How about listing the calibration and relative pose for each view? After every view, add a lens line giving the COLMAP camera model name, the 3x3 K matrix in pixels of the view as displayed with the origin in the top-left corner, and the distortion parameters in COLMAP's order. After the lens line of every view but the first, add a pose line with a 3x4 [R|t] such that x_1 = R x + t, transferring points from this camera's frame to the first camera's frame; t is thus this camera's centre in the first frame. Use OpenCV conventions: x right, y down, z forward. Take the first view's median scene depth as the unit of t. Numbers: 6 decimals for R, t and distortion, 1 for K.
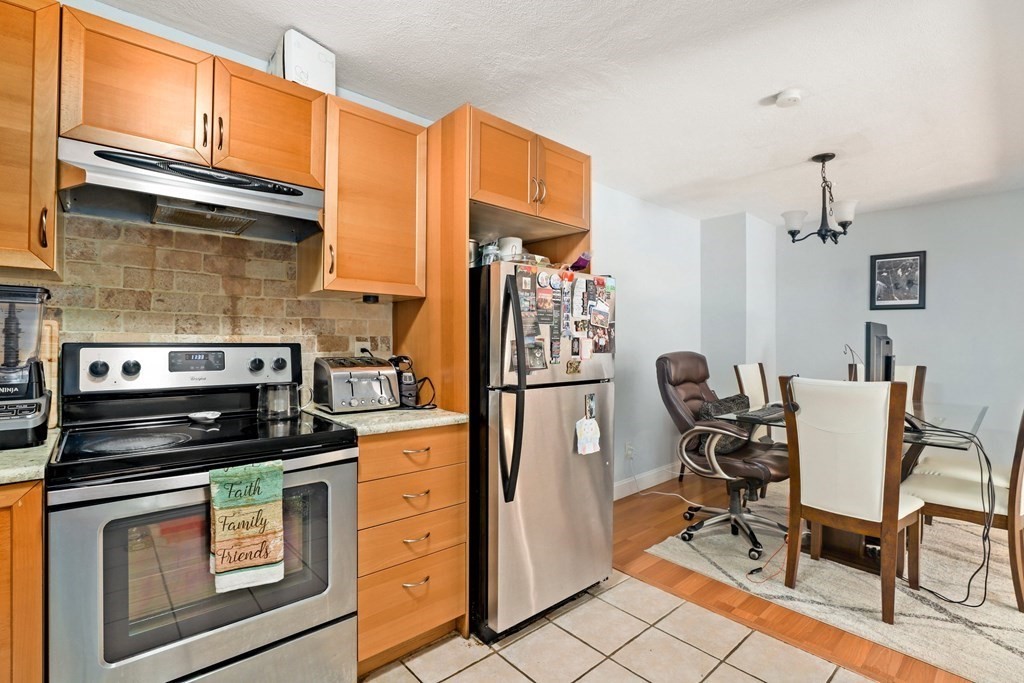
lens RADIAL K [[474.4, 0, 502.7], [0, 474.4, 340.2], [0, 0, 1]] dist [-0.031756, 0.007509]
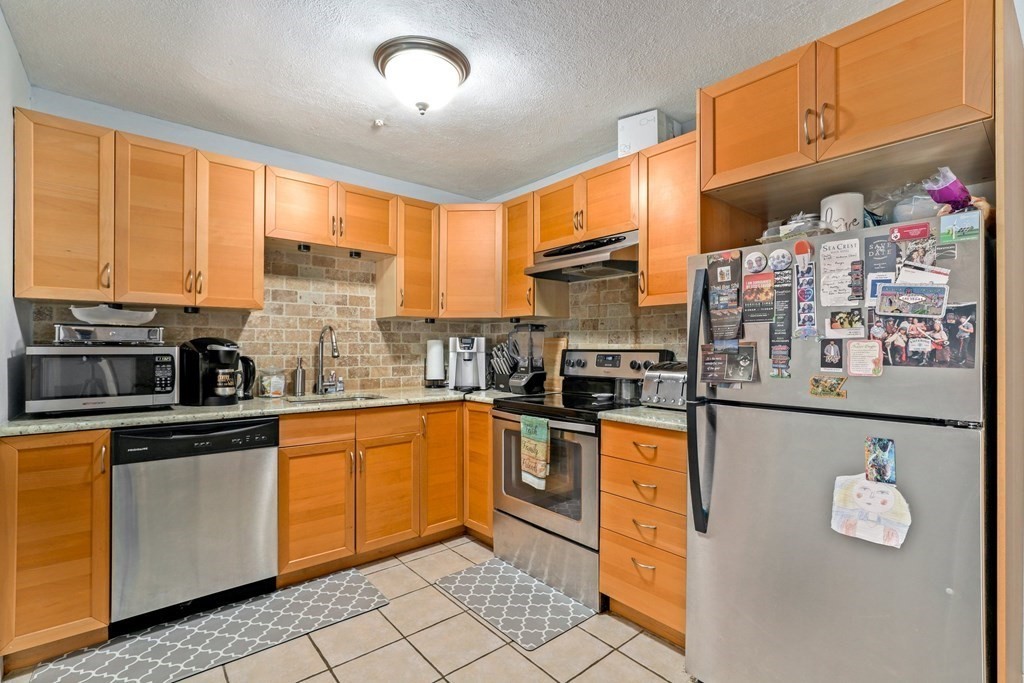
lens RADIAL K [[474.4, 0, 504.1], [0, 474.4, 346.8], [0, 0, 1]] dist [-0.031756, 0.007509]
pose [[-0.042349, -0.009977, -0.999053, 0.702997], [0.000181, 0.999950, -0.009994, 0.009637], [0.999103, -0.000604, -0.042345, 0.536414]]
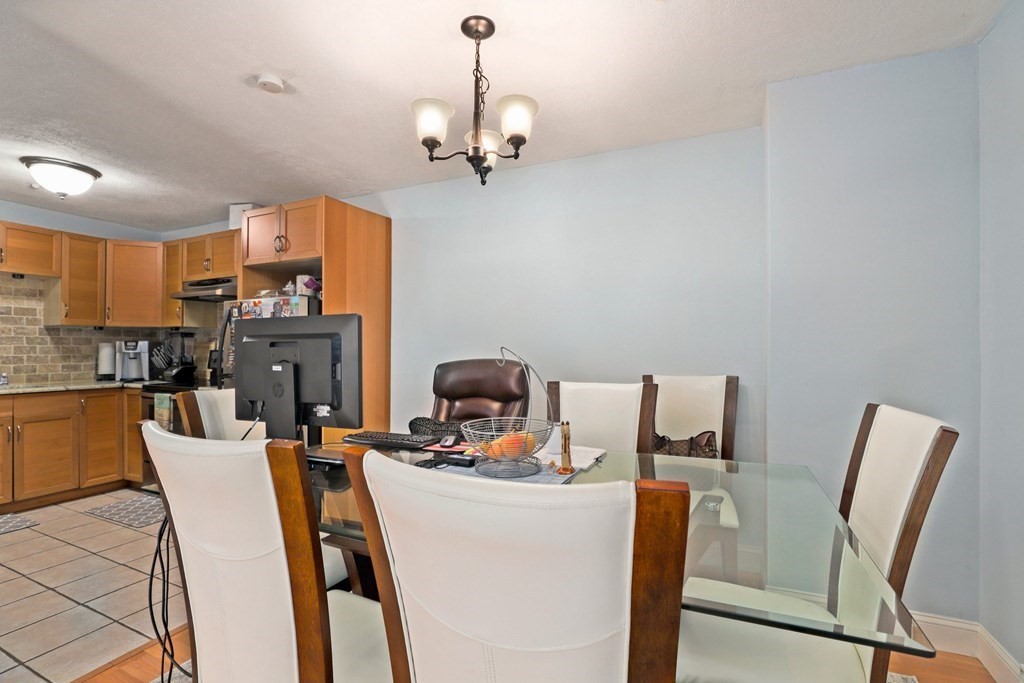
lens RADIAL K [[474.4, 0, 505.3], [0, 474.4, 347.5], [0, 0, 1]] dist [-0.031756, 0.007509]
pose [[0.390721, -0.010699, -0.920447, 1.549902], [0.006536, 0.999939, -0.008849, 0.017898], [0.920486, -0.002559, 0.390767, 0.994280]]
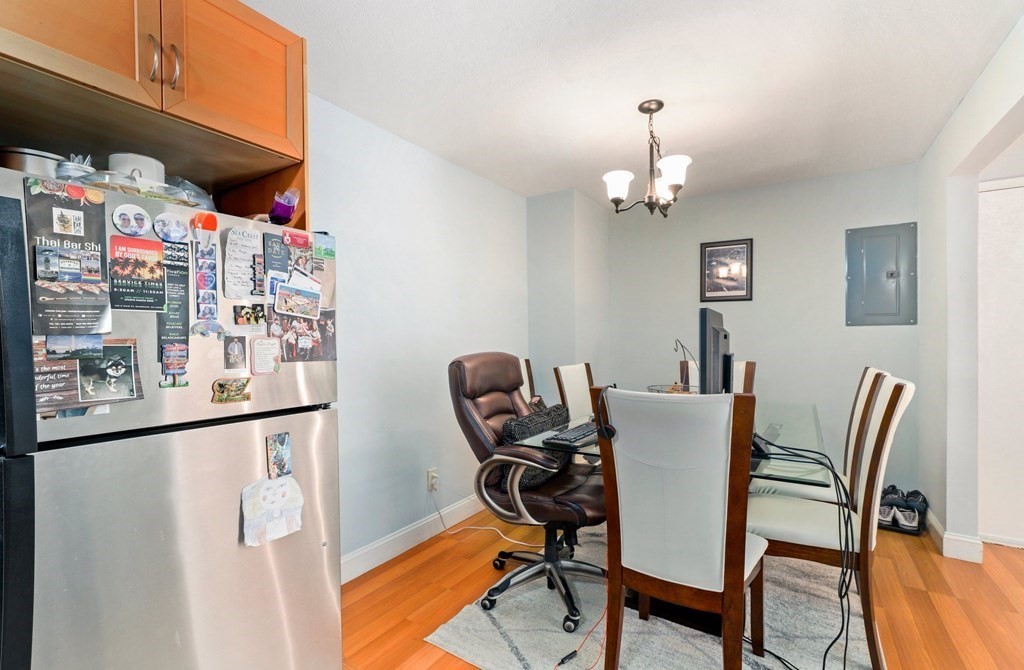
lens RADIAL K [[463.8, 0, 489.7], [0, 463.8, 347.3], [0, 0, 1]] dist [-0.004741, 0.000282]
pose [[0.969848, -0.019786, 0.242906, 0.277380], [0.015537, 0.999691, 0.019396, 0.001701], [-0.243214, -0.015038, 0.969856, 0.367768]]
